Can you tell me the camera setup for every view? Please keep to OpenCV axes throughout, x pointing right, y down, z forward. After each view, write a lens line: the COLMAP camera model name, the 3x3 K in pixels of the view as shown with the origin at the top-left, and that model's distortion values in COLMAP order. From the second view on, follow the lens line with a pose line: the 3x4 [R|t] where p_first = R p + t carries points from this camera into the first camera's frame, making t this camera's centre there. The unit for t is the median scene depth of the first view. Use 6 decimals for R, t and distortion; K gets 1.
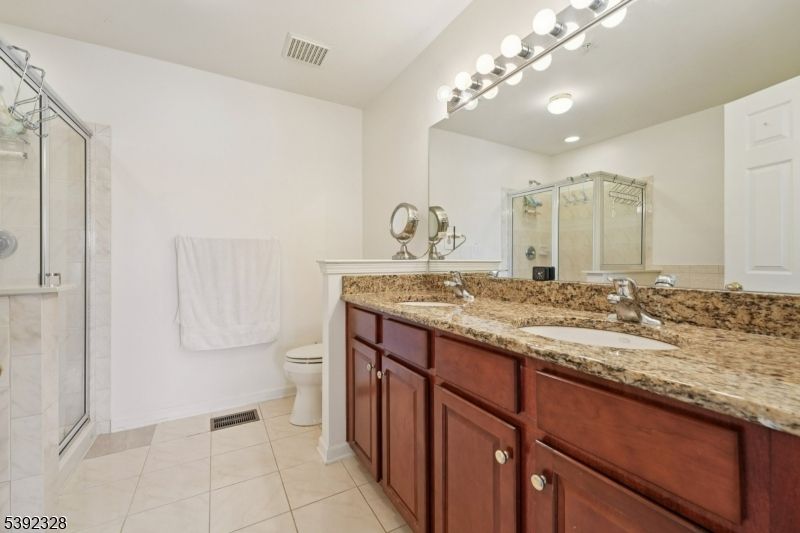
lens RADIAL K [[326.0, 0, 395.7], [0, 326.0, 279.5], [0, 0, 1]] dist [0.000260, 0.000279]
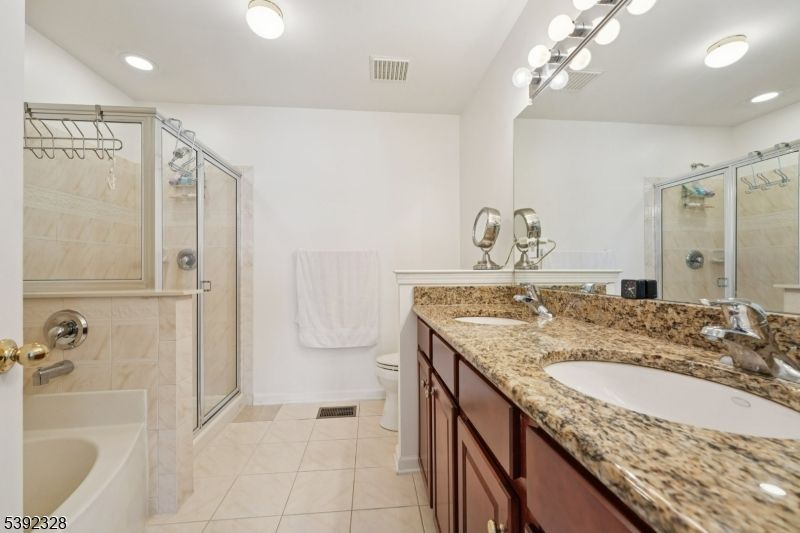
lens RADIAL K [[319.2, 0, 398.8], [0, 319.2, 284.7], [0, 0, 1]] dist [0.000390, -0.000042]
pose [[0.913512, 0.016447, -0.406479, 0.180049], [-0.020872, 0.999761, -0.006455, -0.008756], [0.406276, 0.014381, 0.913637, 0.094032]]
